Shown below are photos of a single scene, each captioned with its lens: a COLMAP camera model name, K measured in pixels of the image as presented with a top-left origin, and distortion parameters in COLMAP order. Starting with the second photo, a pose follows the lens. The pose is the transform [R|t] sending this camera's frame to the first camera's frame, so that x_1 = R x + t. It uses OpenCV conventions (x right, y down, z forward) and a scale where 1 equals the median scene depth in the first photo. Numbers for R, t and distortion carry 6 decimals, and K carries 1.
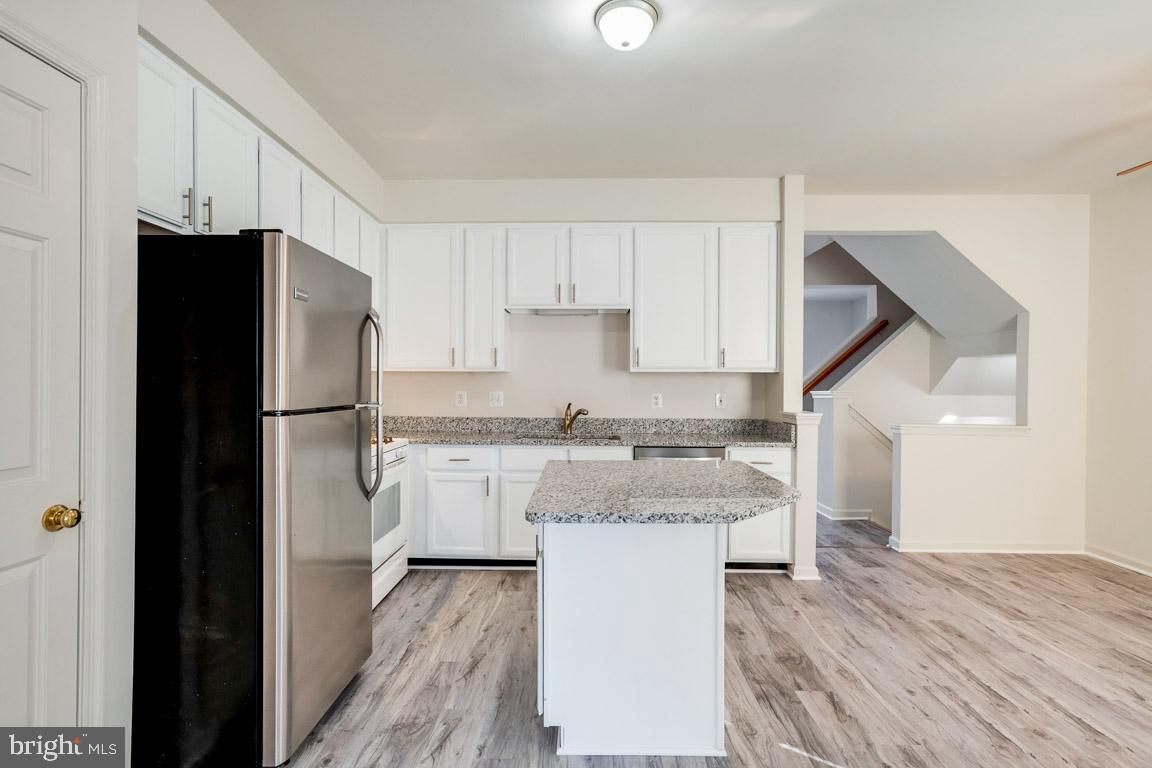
lens RADIAL K [[557.2, 0, 581.4], [0, 557.2, 386.1], [0, 0, 1]] dist [0.000161, 0.003813]
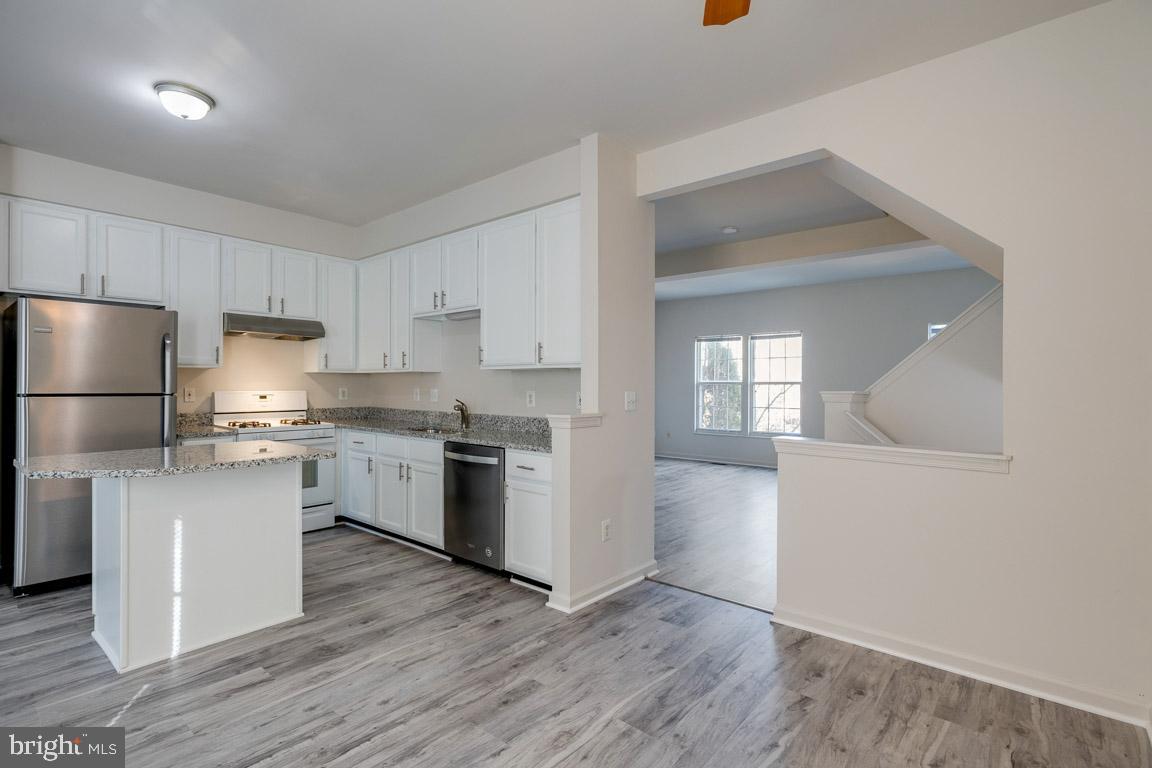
lens RADIAL K [[557.2, 0, 582.4], [0, 557.2, 382.0], [0, 0, 1]] dist [0.000161, 0.003813]
pose [[0.768992, -0.003057, -0.639251, 0.930017], [-0.004475, 0.999938, -0.010166, 0.006658], [0.639243, 0.010678, 0.768931, 0.344080]]
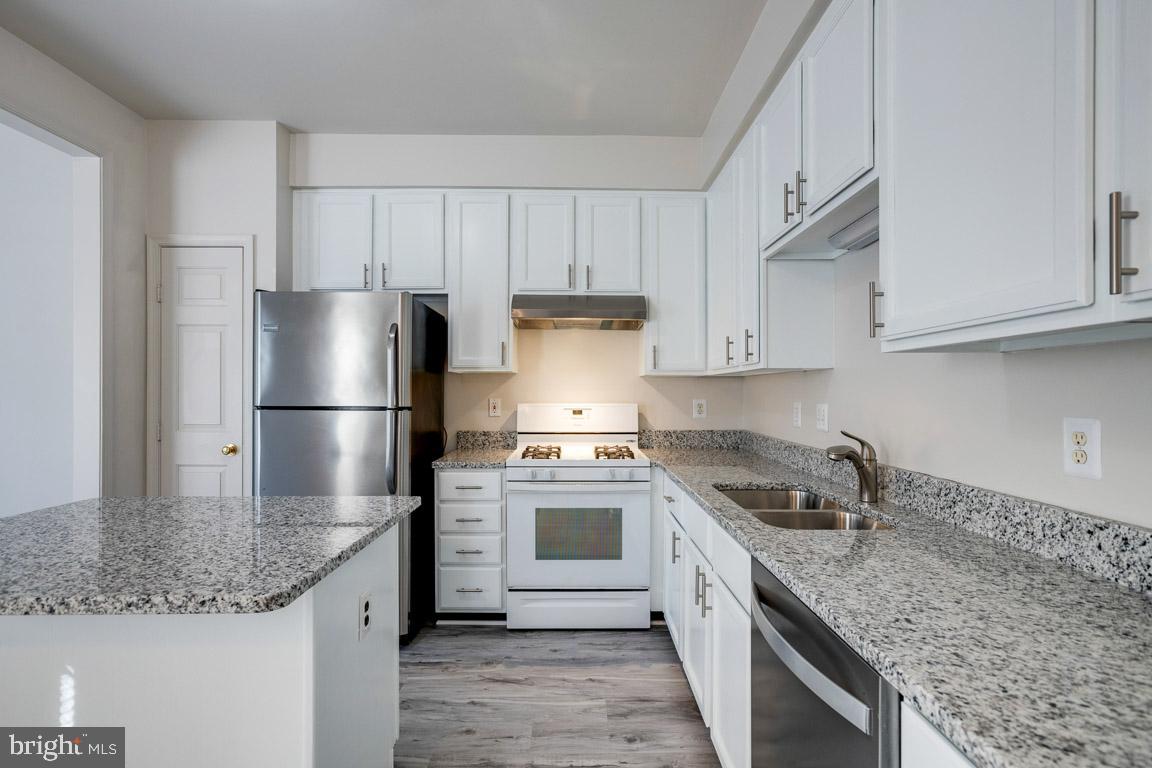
lens RADIAL K [[557.2, 0, 572.4], [0, 557.2, 389.4], [0, 0, 1]] dist [0.000161, 0.003813]
pose [[0.010389, -0.007256, -0.999920, 0.458151], [-0.007431, 0.999946, -0.007333, 0.001497], [0.999918, 0.007506, 0.010334, 0.836896]]
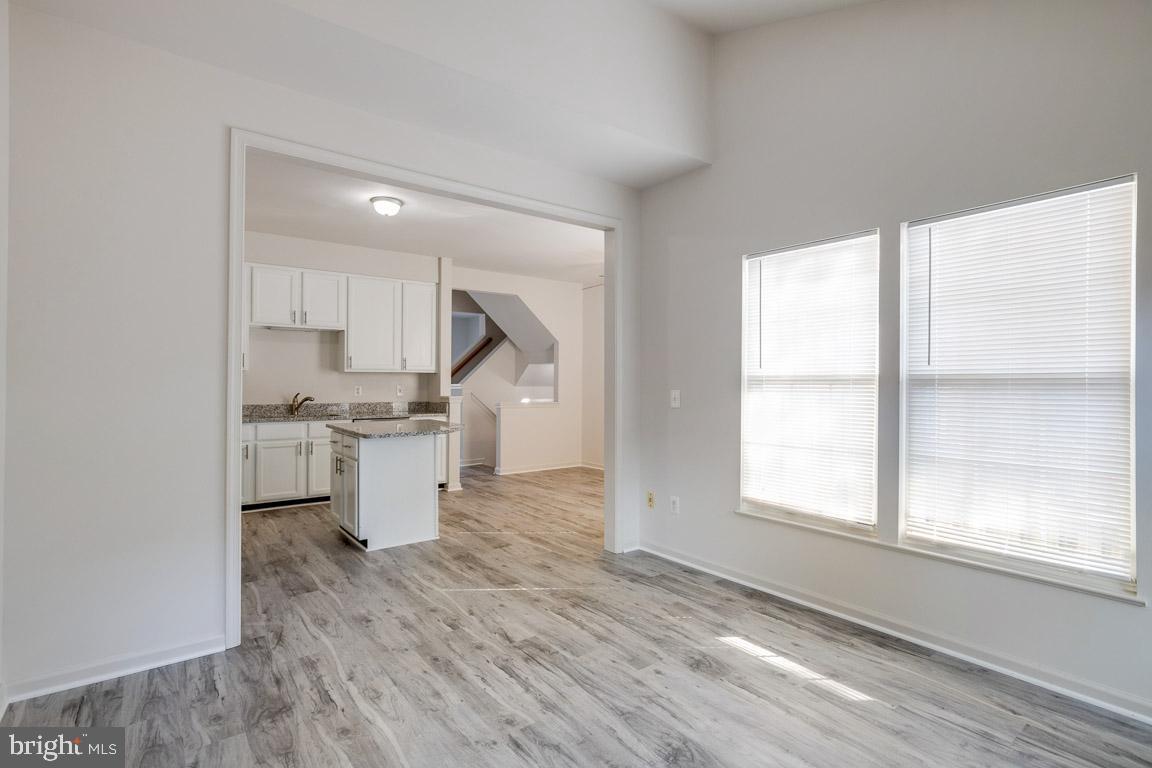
lens RADIAL K [[557.2, 0, 577.3], [0, 557.2, 389.4], [0, 0, 1]] dist [0.000161, 0.003813]
pose [[0.785988, -0.010124, 0.618158, -0.364777], [-0.000688, 0.999851, 0.017251, -0.004441], [-0.618241, -0.013984, 0.785864, -0.598865]]
